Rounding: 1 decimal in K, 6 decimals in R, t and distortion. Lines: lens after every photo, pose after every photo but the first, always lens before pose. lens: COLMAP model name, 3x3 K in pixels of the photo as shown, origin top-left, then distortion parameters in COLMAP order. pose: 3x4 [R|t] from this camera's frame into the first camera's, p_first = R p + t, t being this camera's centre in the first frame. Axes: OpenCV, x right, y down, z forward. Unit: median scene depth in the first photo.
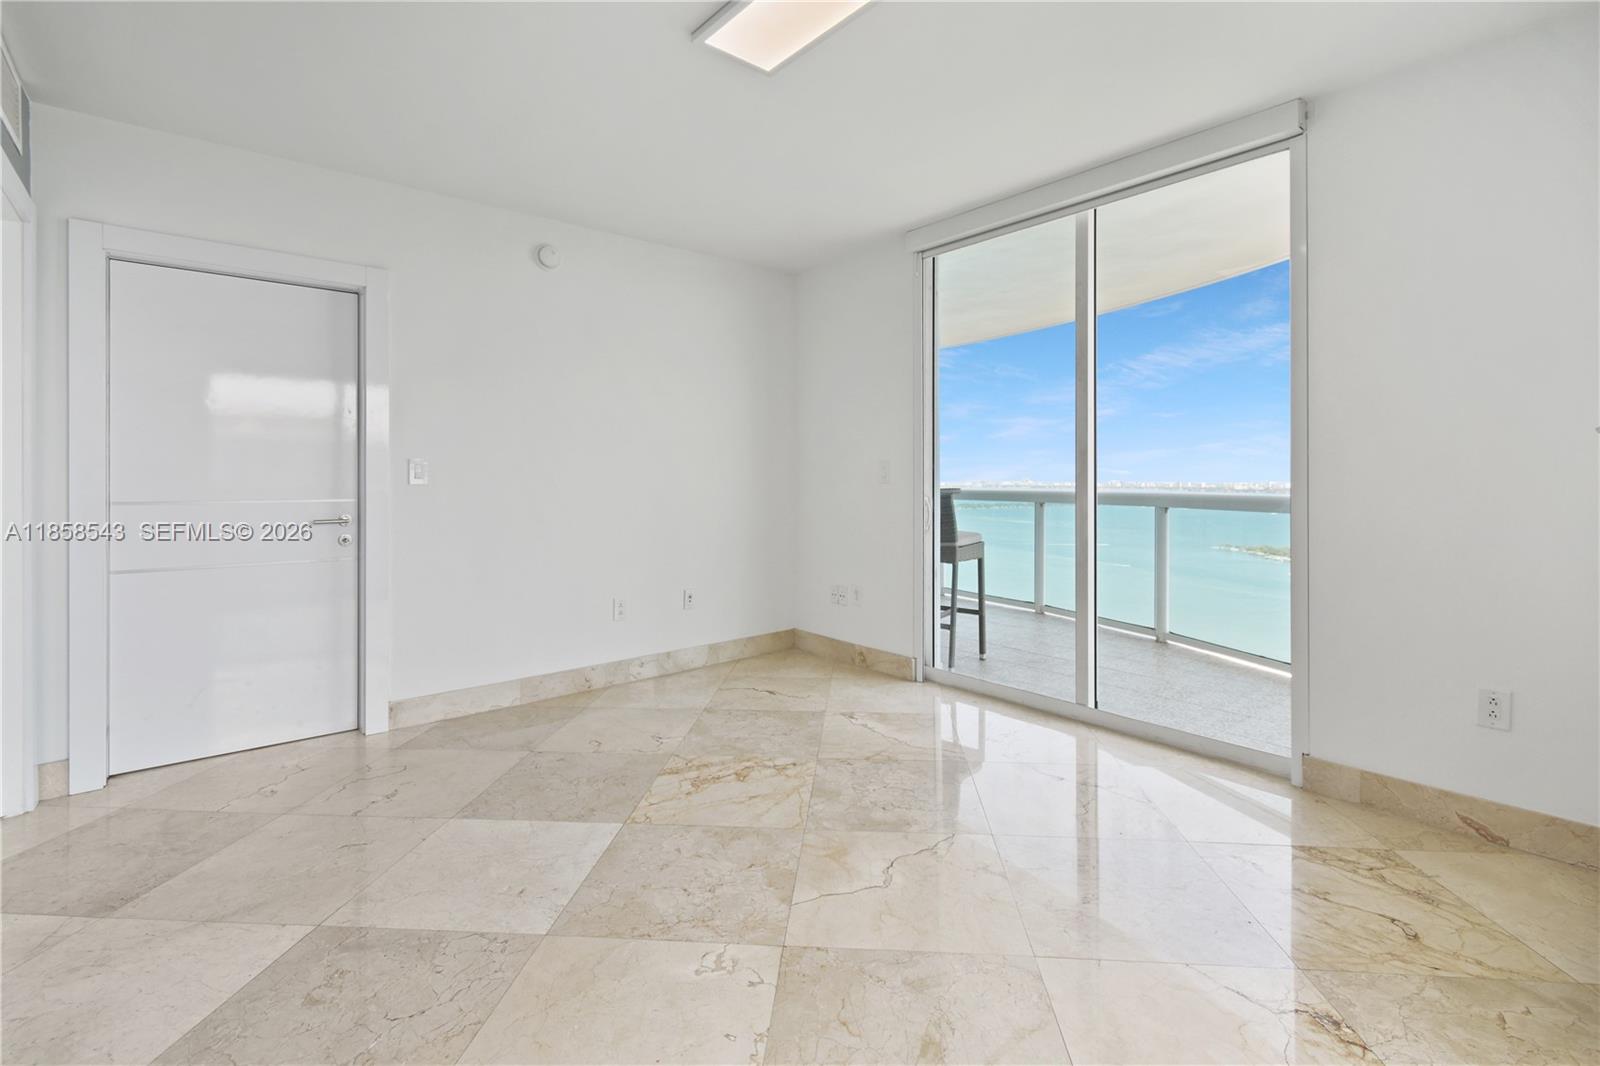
lens RADIAL K [[738.7, 0, 796.0], [0, 738.7, 479.2], [0, 0, 1]] dist [-0.001637, -0.000178]
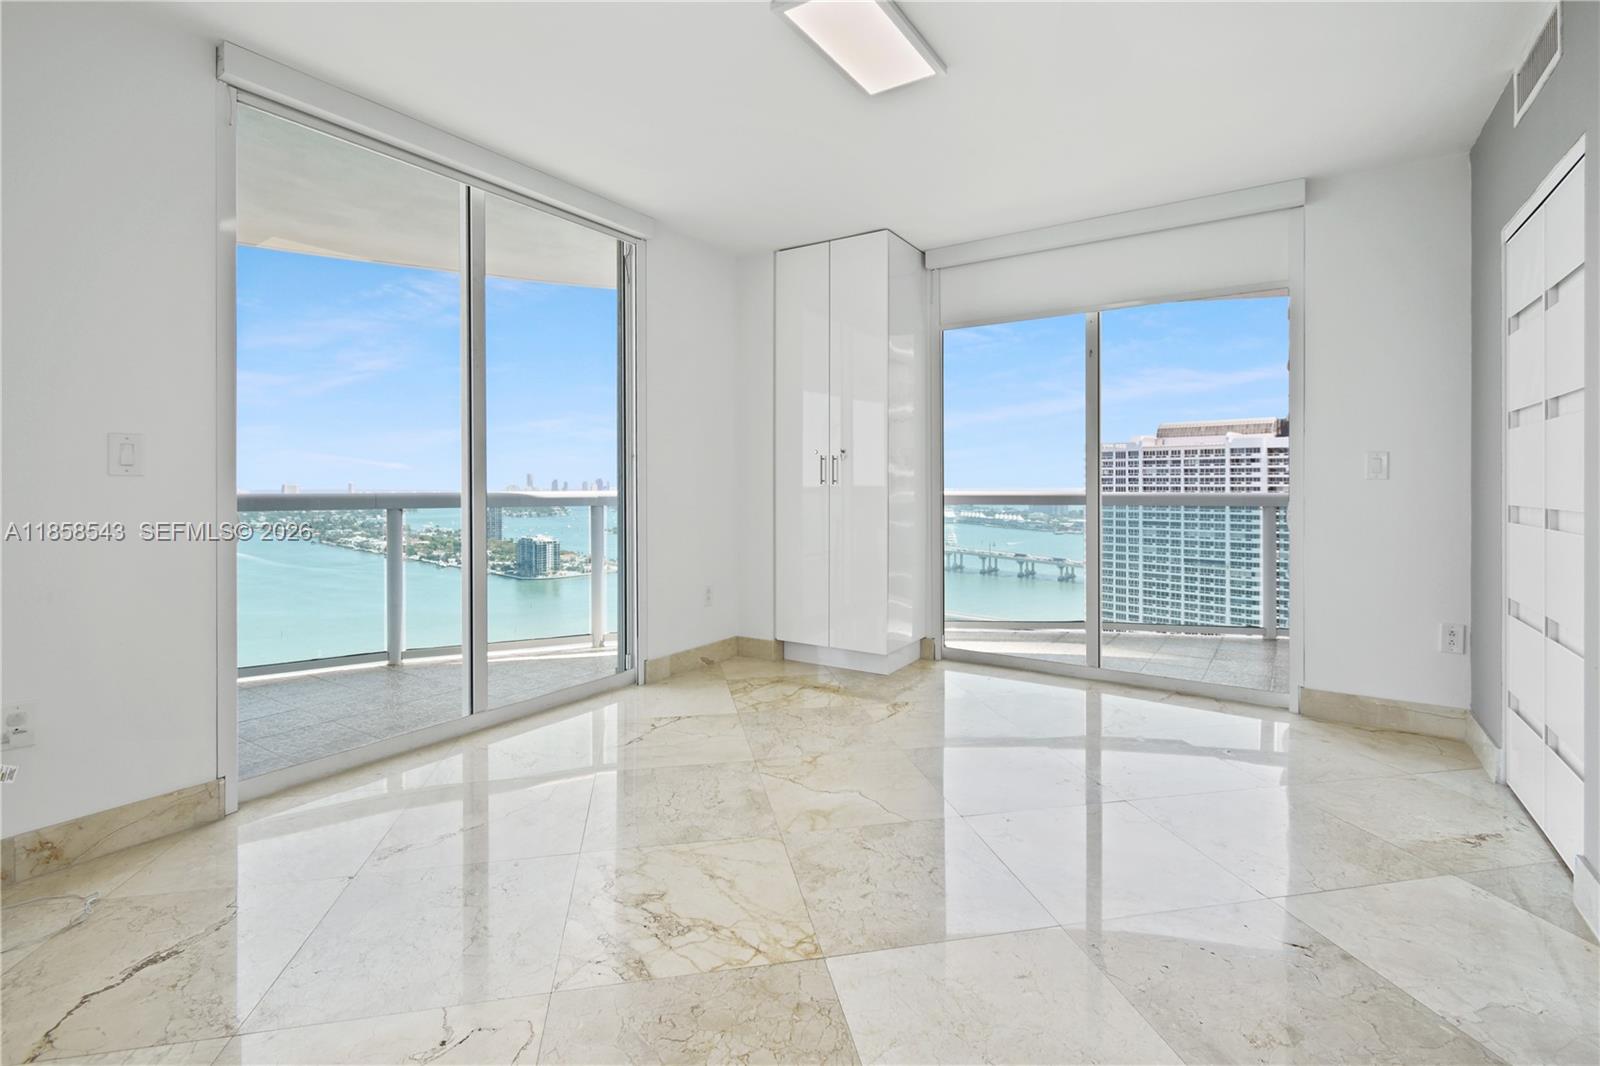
lens RADIAL K [[719.1, 0, 796.8], [0, 719.1, 471.2], [0, 0, 1]] dist [0.000185, -0.000725]
pose [[-0.272159, 0.012757, 0.962168, -0.840441], [0.002034, 0.999918, -0.012682, 0.004452], [-0.962250, -0.001494, -0.272162, 1.135213]]
